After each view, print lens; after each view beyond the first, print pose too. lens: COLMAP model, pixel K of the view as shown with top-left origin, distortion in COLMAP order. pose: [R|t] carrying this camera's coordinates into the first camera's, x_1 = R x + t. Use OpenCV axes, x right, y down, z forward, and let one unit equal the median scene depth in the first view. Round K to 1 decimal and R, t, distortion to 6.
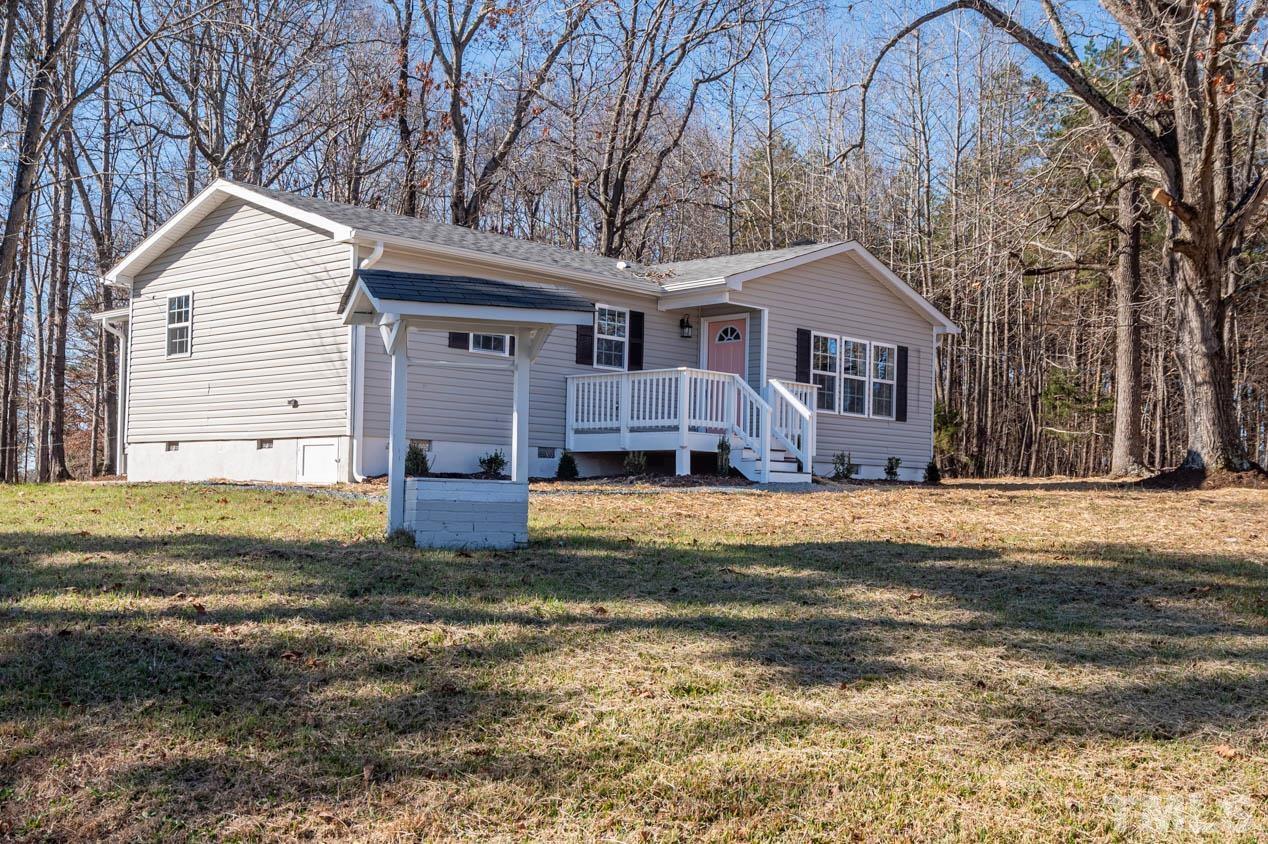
lens RADIAL K [[1580.1, 0, 636.9], [0, 1580.1, 424.2], [0, 0, 1]] dist [-0.051702, 0.000000]
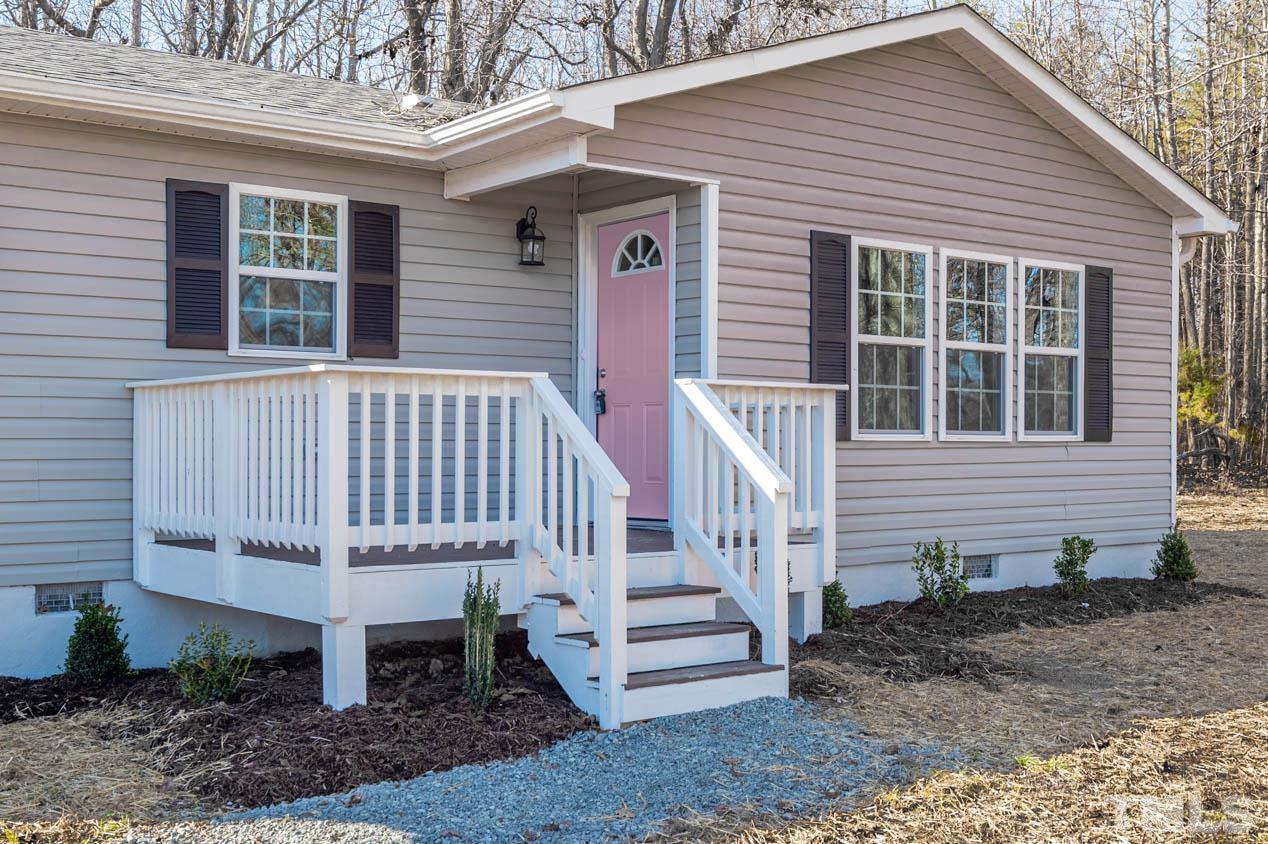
lens RADIAL K [[1580.1, 0, 628.0], [0, 1580.1, 420.5], [0, 0, 1]] dist [-0.051702, 0.000000]
pose [[0.987647, -0.023585, -0.154909, 0.113706], [0.029677, 0.998870, 0.037130, -0.028859], [0.153859, -0.041268, 0.987231, 0.590113]]
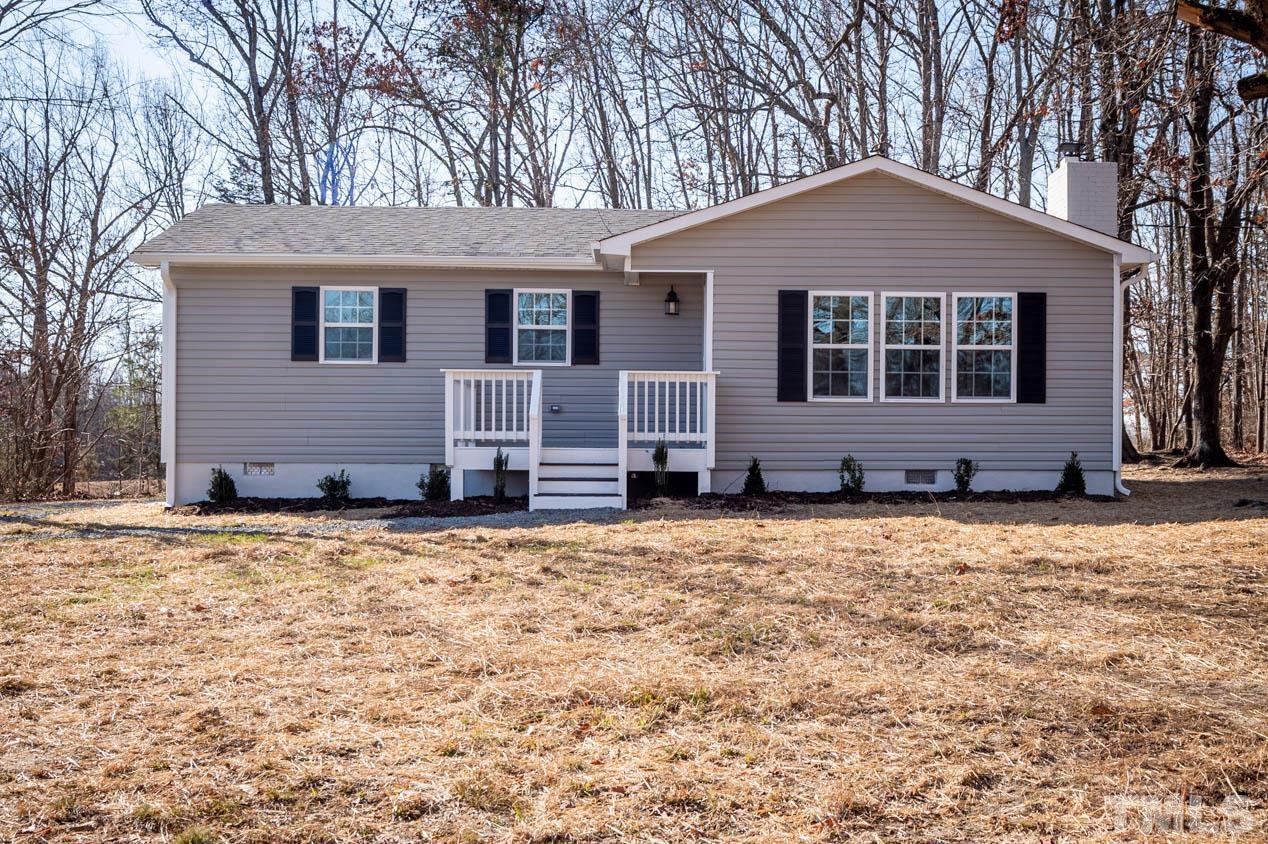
lens RADIAL K [[1580.1, 0, 636.0], [0, 1580.1, 420.8], [0, 0, 1]] dist [-0.051702, 0.000000]
pose [[0.658752, -0.027768, -0.751848, 0.596734], [0.051381, 0.998646, 0.008135, -0.008943], [0.750604, -0.043990, 0.659287, 0.449612]]
